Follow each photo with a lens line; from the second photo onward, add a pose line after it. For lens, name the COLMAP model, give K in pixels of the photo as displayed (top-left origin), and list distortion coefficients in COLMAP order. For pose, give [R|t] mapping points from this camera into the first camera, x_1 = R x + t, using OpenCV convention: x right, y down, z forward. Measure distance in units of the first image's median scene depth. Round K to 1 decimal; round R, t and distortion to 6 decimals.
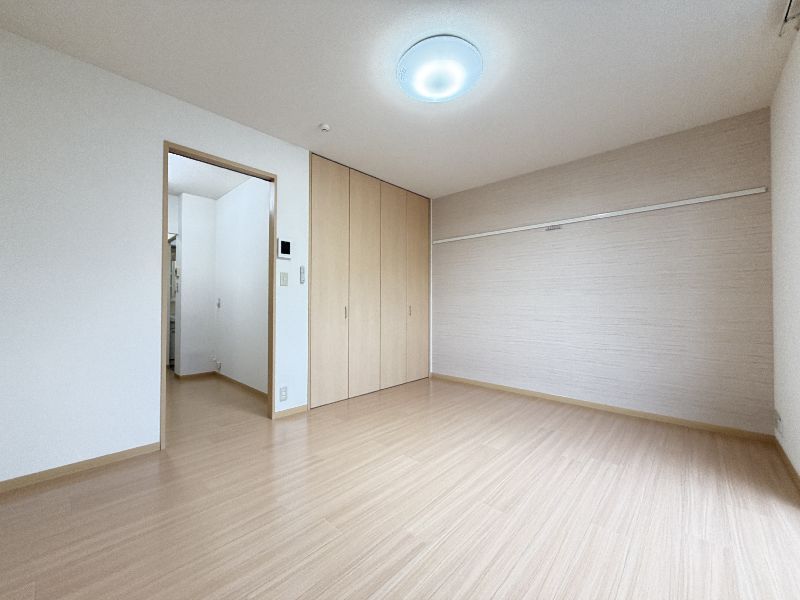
lens RADIAL K [[317.1, 0, 396.7], [0, 317.1, 297.1], [0, 0, 1]] dist [-0.001207, -0.000195]
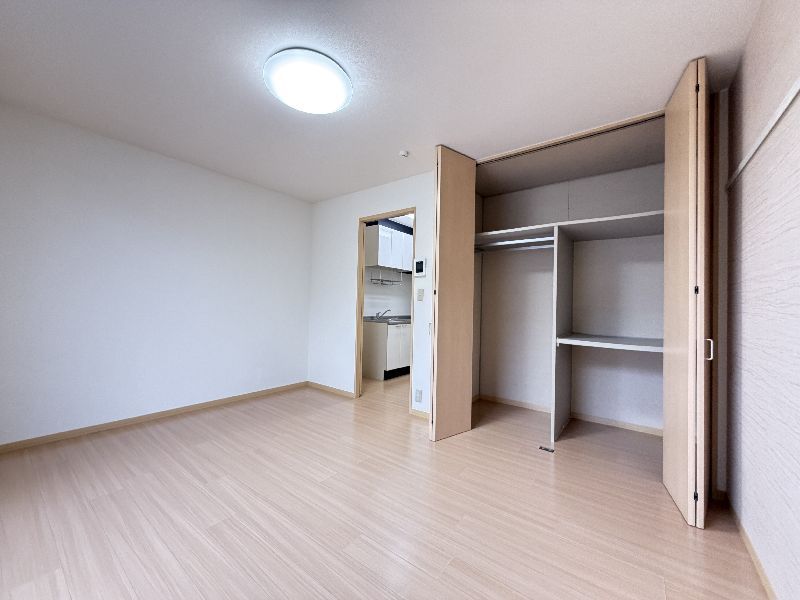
lens RADIAL K [[317.1, 0, 396.7], [0, 317.1, 301.6], [0, 0, 1]] dist [-0.001207, -0.000195]
pose [[0.106890, -0.008178, -0.994237, 1.004120], [-0.005492, 0.999946, -0.008815, -0.029410], [0.994256, 0.006402, 0.106839, 1.050509]]
